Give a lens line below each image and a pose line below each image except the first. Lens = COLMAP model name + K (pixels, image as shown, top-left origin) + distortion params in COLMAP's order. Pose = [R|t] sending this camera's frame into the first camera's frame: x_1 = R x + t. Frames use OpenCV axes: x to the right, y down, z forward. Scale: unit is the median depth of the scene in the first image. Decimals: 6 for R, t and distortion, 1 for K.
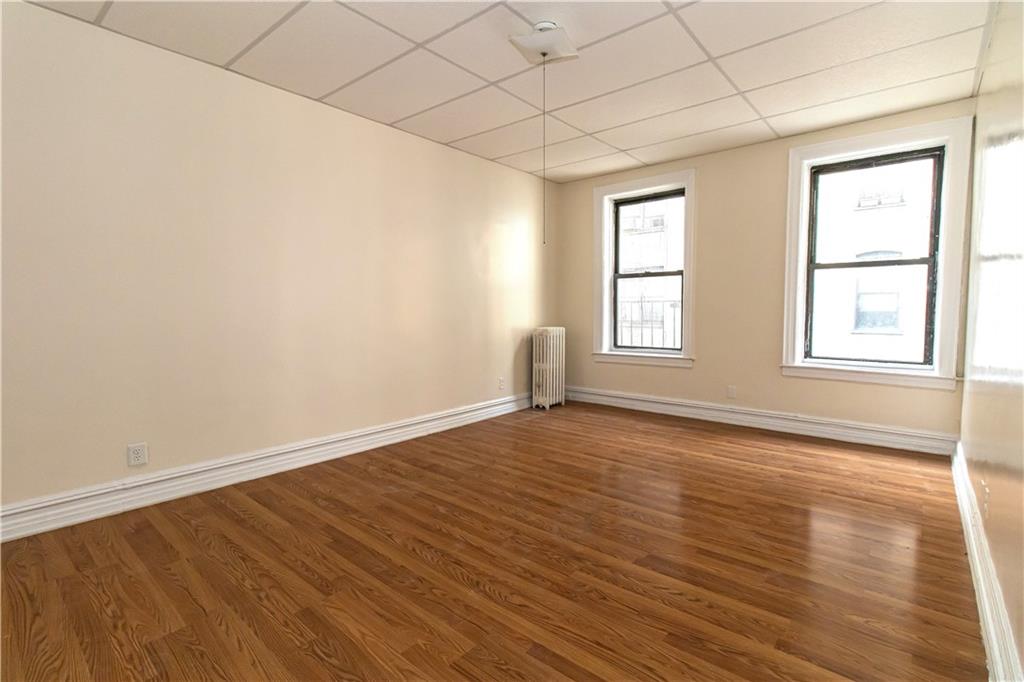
lens RADIAL K [[474.1, 0, 513.3], [0, 474.1, 336.2], [0, 0, 1]] dist [0.003120, 0.000265]
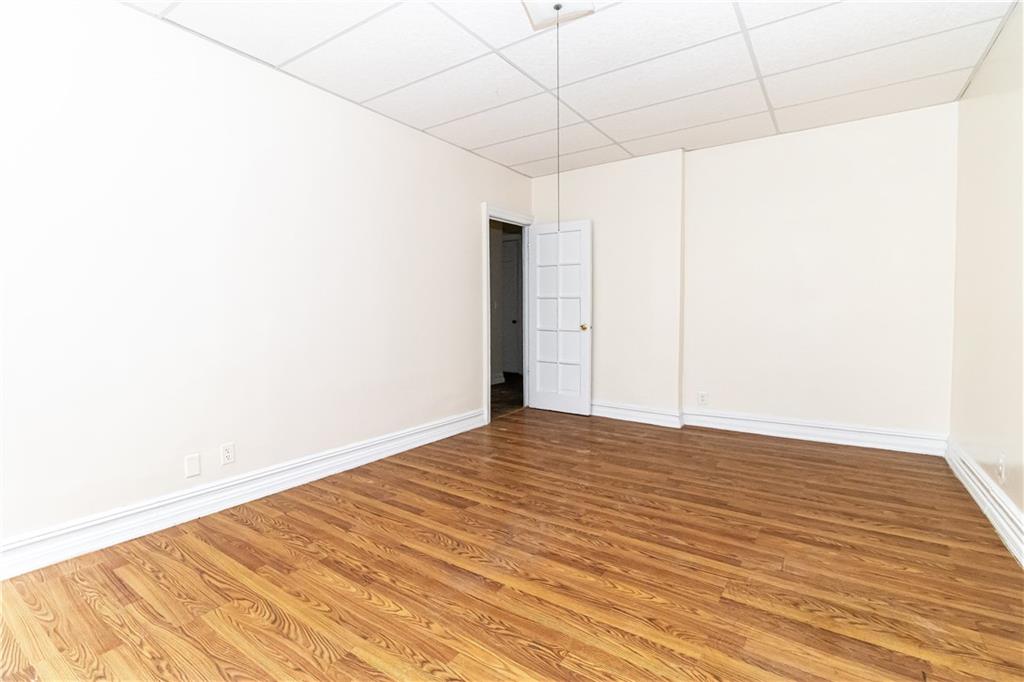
lens RADIAL K [[486.1, 0, 508.2], [0, 486.1, 314.3], [0, 0, 1]] dist [0.002444, 0.000141]
pose [[-0.995561, 0.010201, -0.093565, 0.200268], [0.004643, 0.998222, 0.059433, -0.085411], [0.094005, 0.058735, -0.993838, 1.573167]]
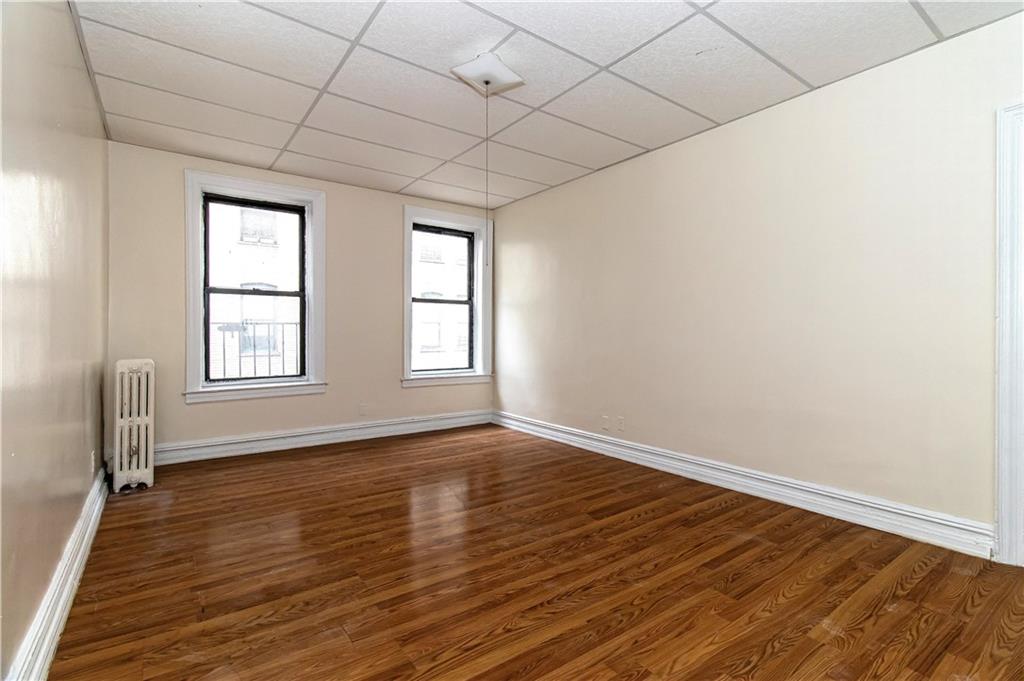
lens RADIAL K [[474.1, 0, 513.3], [0, 474.1, 335.7], [0, 0, 1]] dist [0.003120, 0.000265]
pose [[0.239786, -0.002313, 0.970823, -0.749587], [0.054962, 0.998426, -0.011197, -0.028023], [-0.969269, 0.056043, 0.239536, 0.597616]]
